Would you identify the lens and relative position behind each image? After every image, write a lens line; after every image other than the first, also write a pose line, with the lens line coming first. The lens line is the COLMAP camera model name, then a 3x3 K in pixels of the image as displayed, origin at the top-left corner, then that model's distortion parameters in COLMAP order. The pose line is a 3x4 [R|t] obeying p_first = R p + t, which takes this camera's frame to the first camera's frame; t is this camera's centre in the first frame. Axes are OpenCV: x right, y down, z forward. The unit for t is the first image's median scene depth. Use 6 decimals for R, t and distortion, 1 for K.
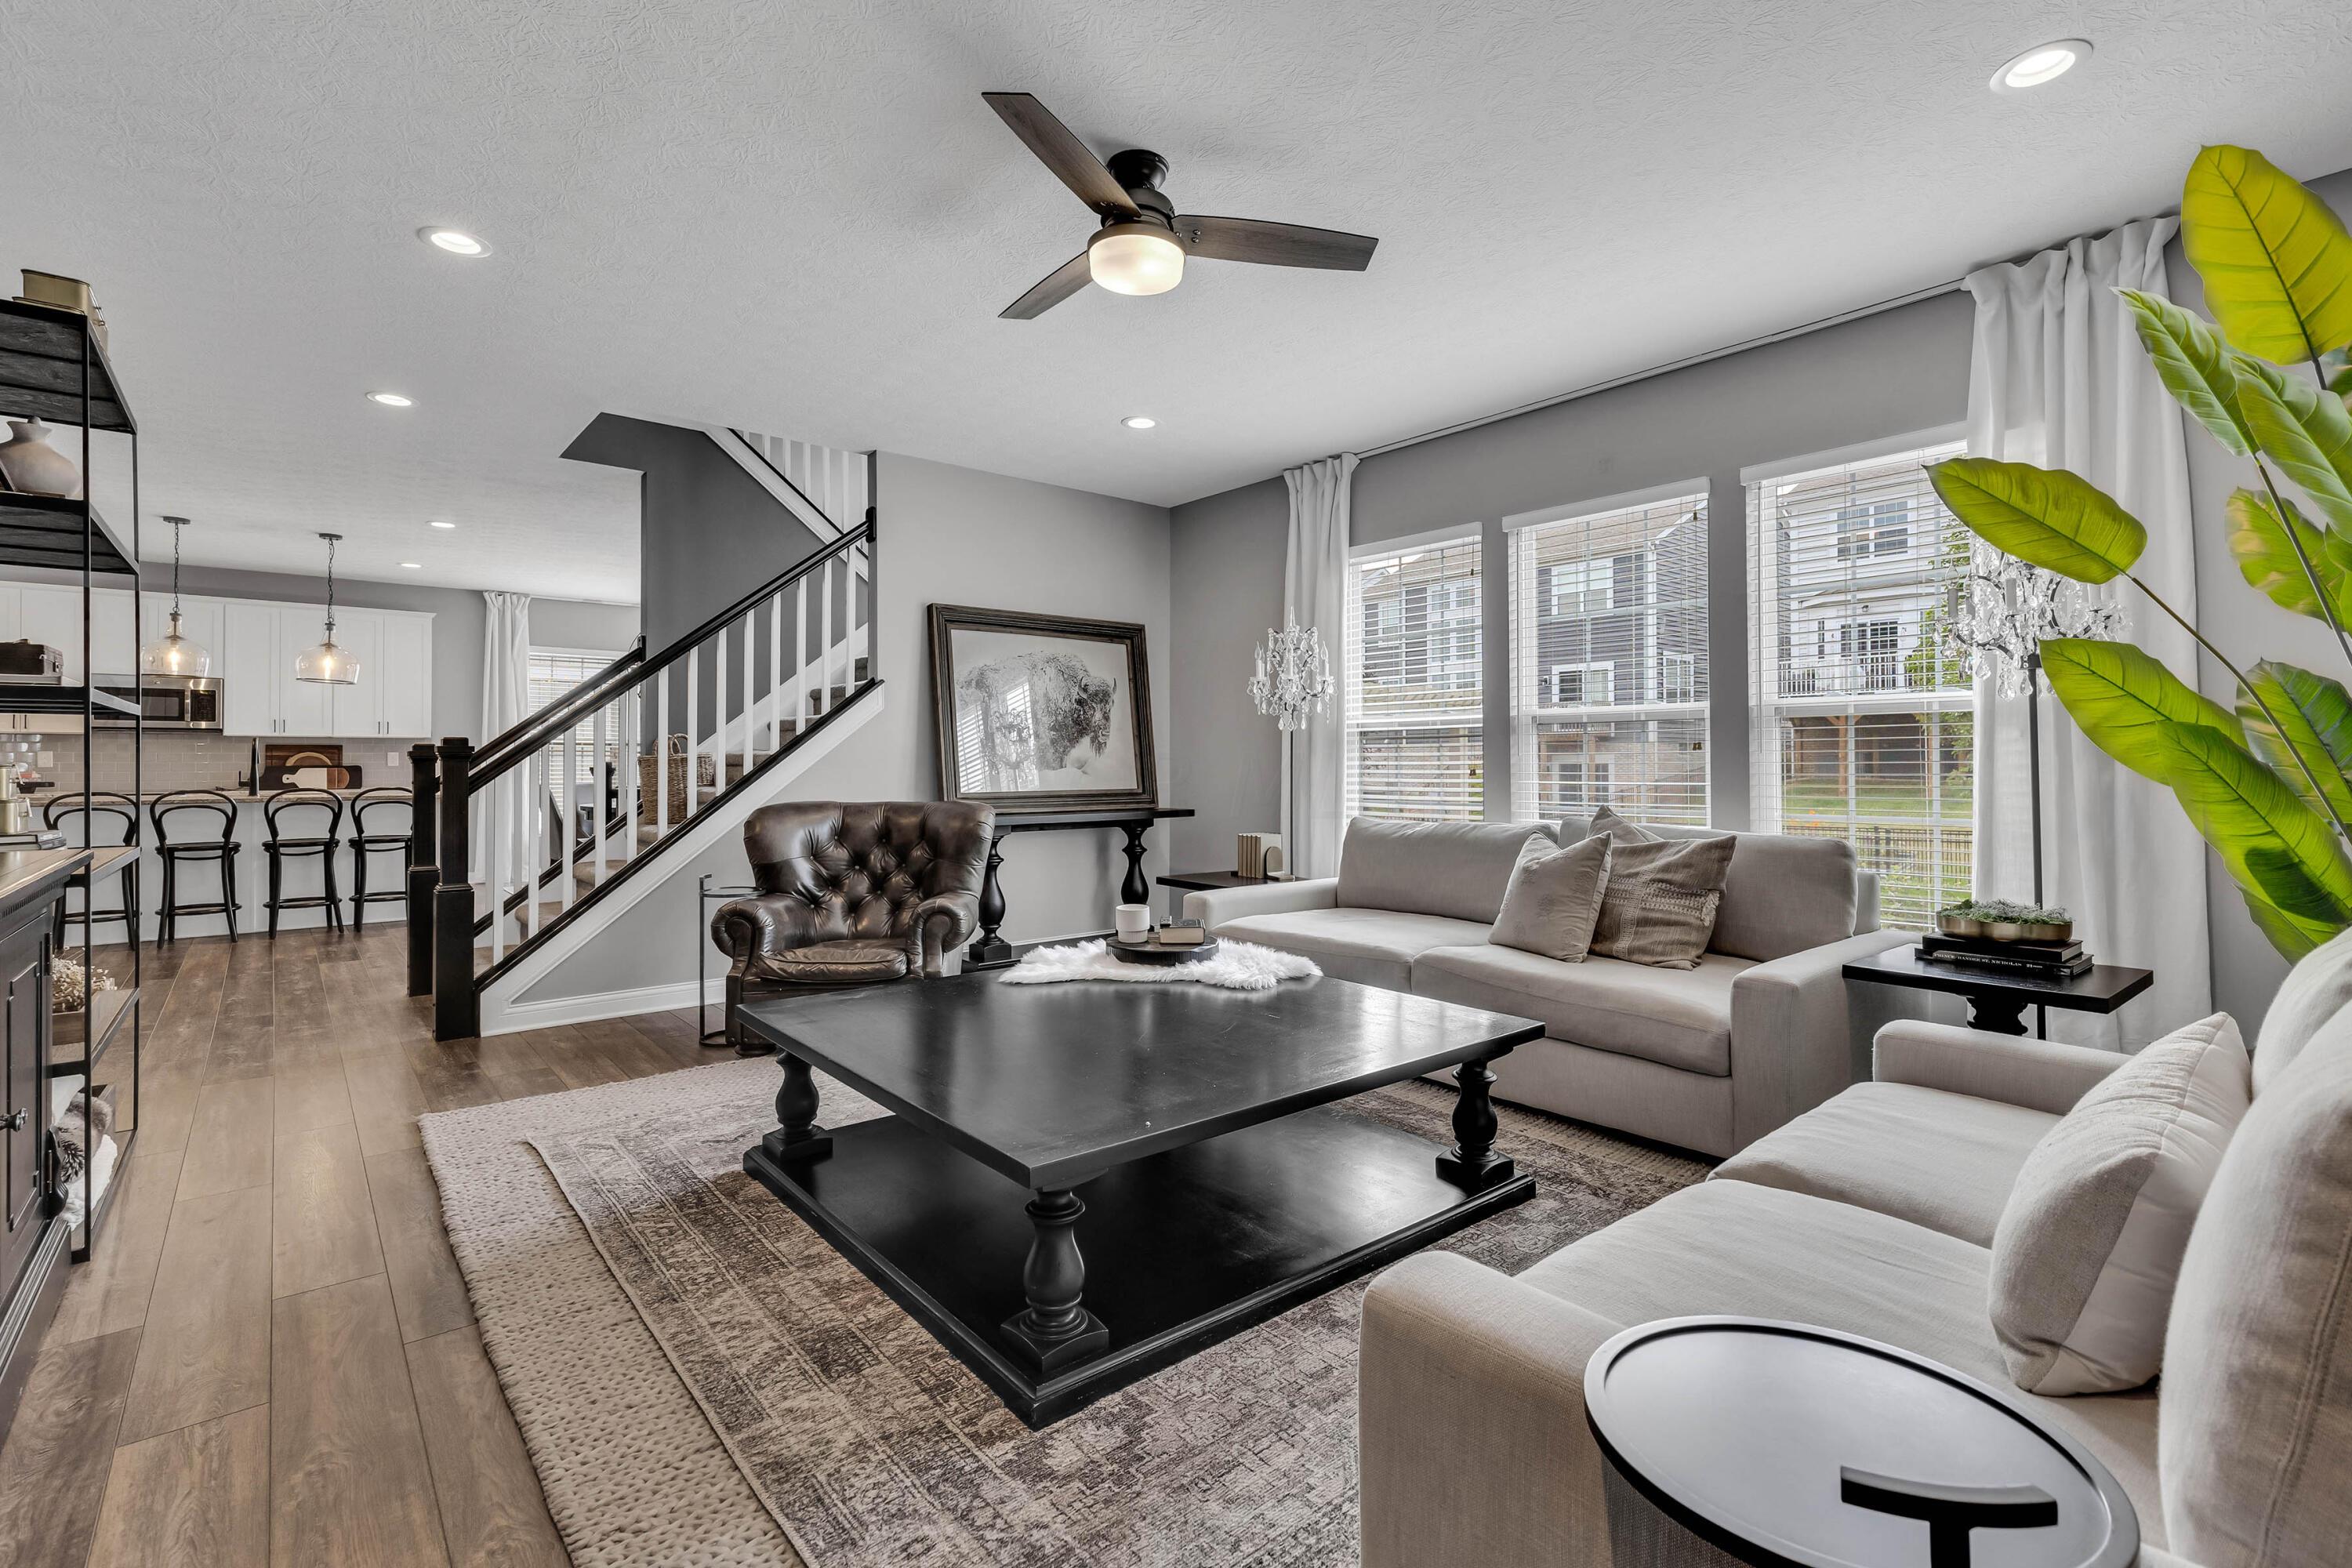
lens RADIAL K [[1064.4, 0, 1183.3], [0, 1064.4, 774.1], [0, 0, 1]] dist [-0.001975, 0.000073]
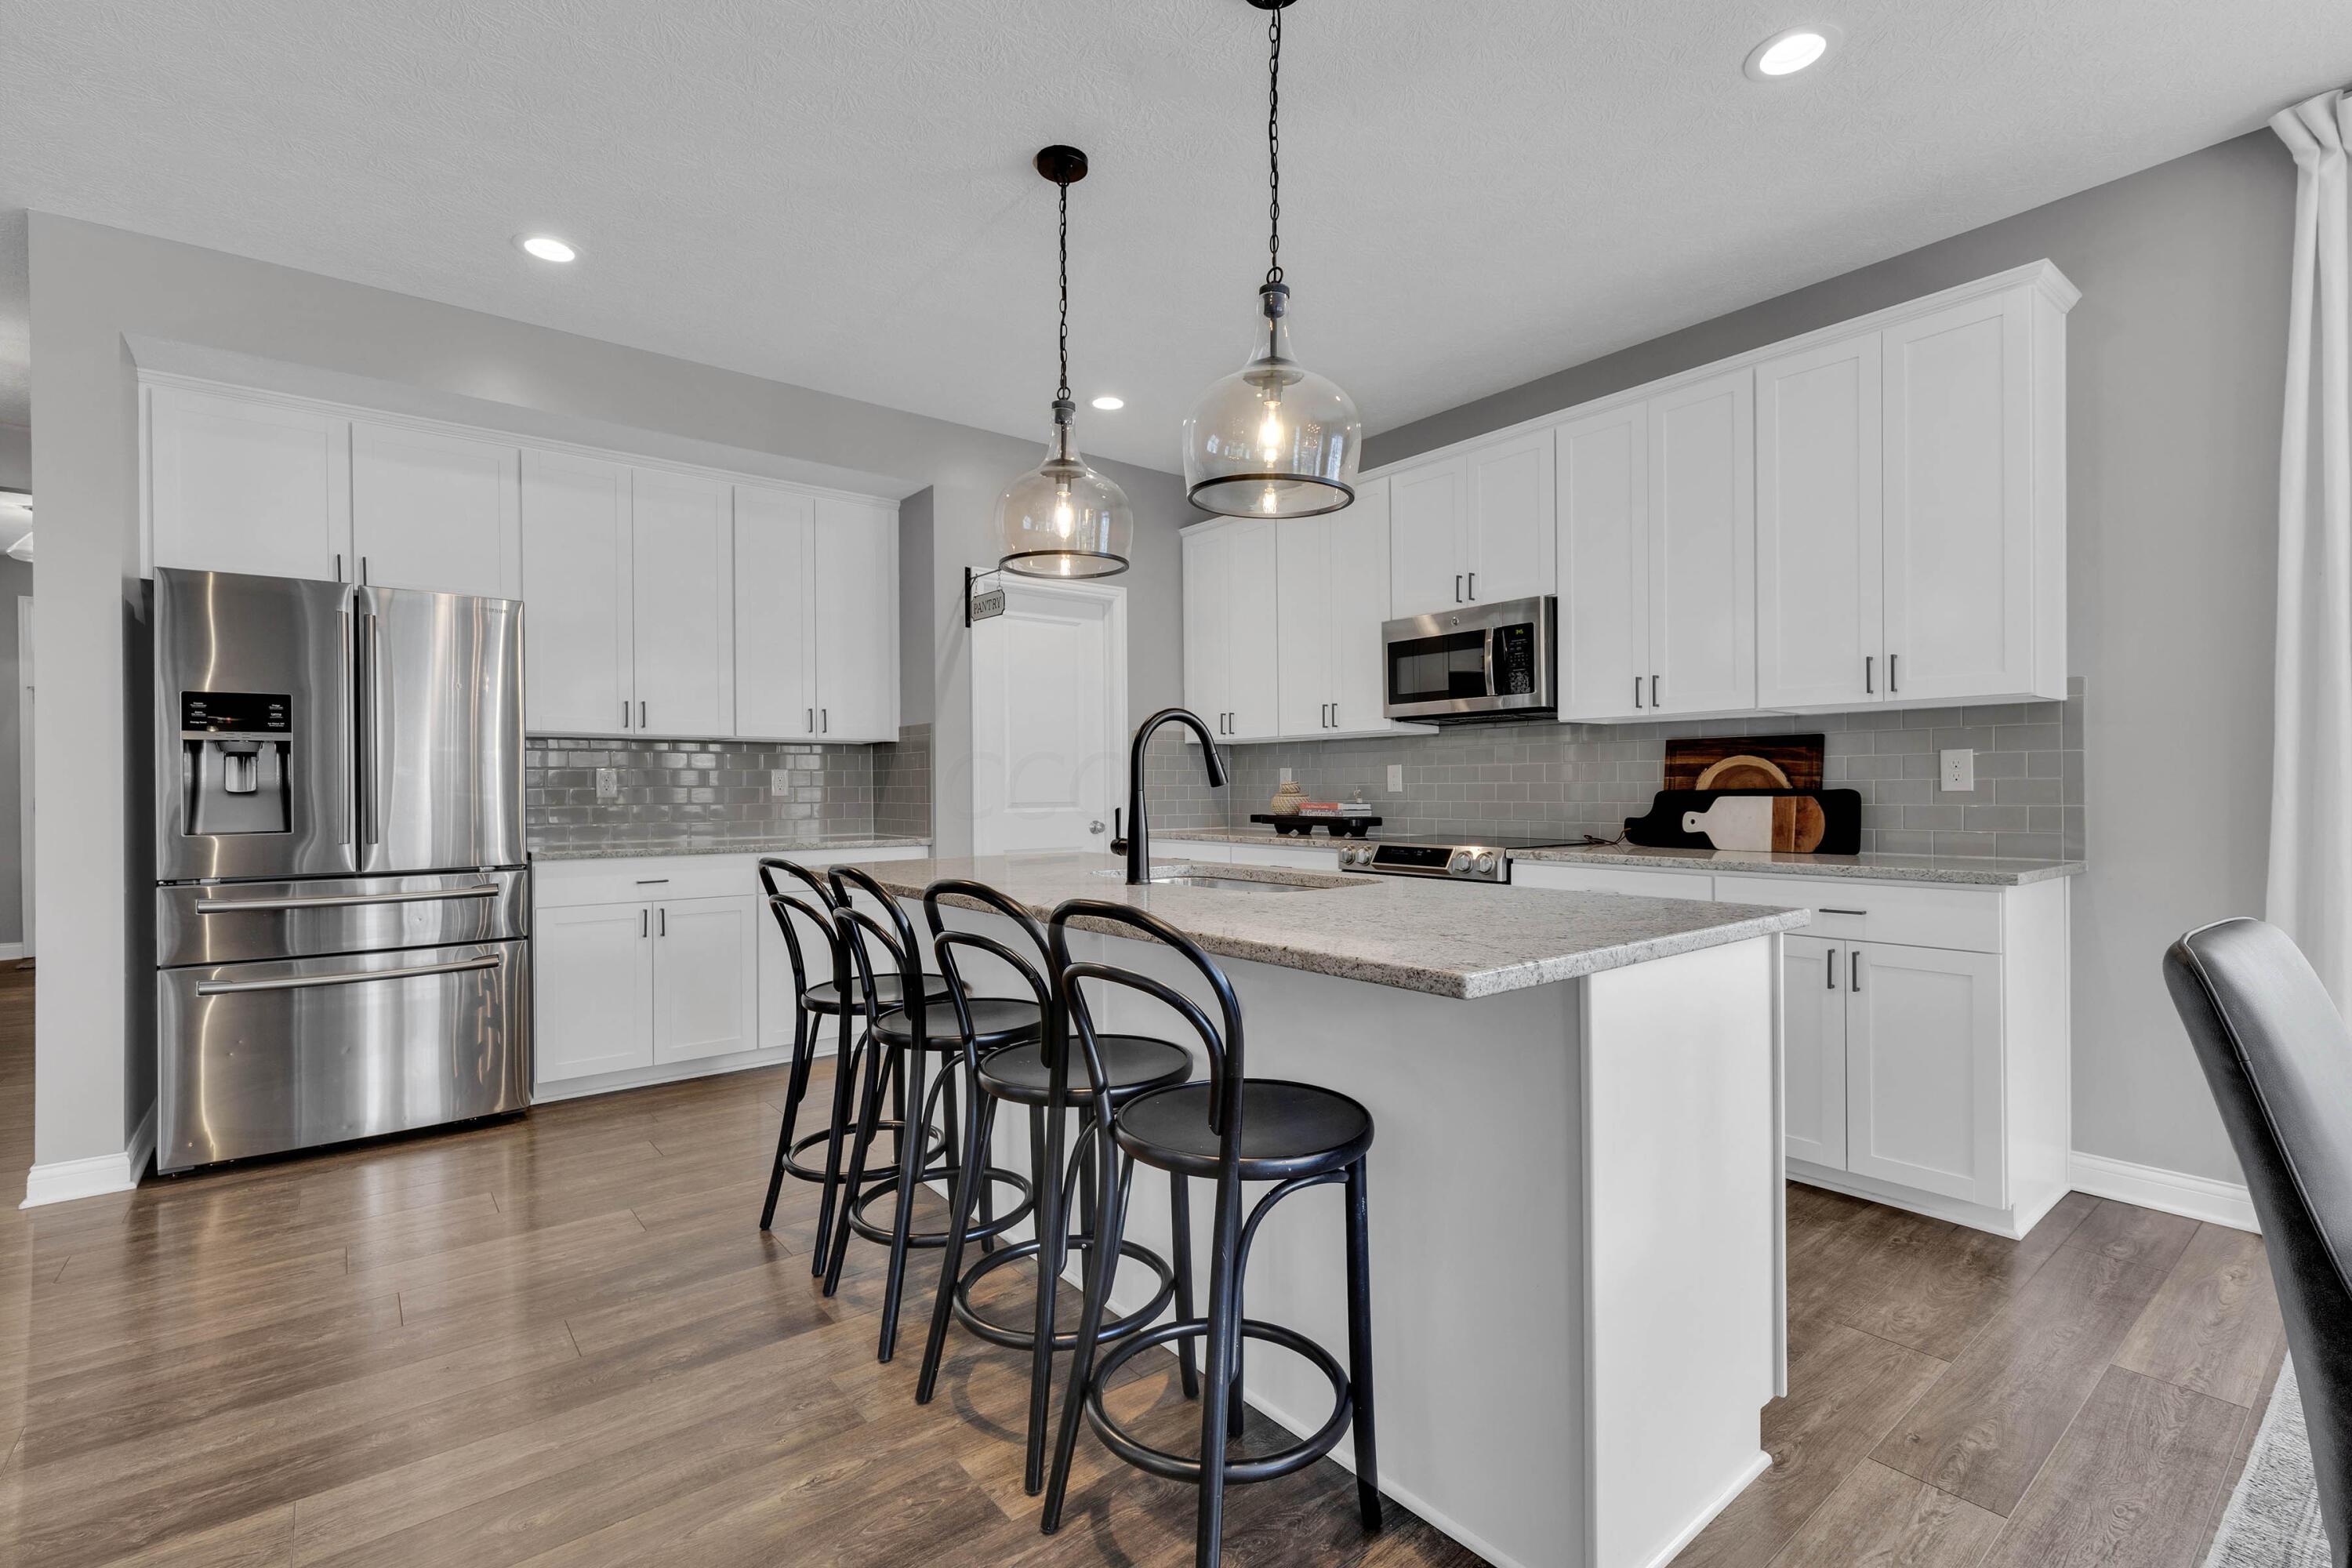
lens RADIAL K [[1064.4, 0, 1183.3], [0, 1064.4, 774.1], [0, 0, 1]] dist [-0.001975, 0.000073]
pose [[-0.018202, -0.017035, -0.999689, -0.437645], [-0.002153, 0.999853, -0.016999, -0.006458], [0.999832, 0.001843, -0.018236, 0.812877]]
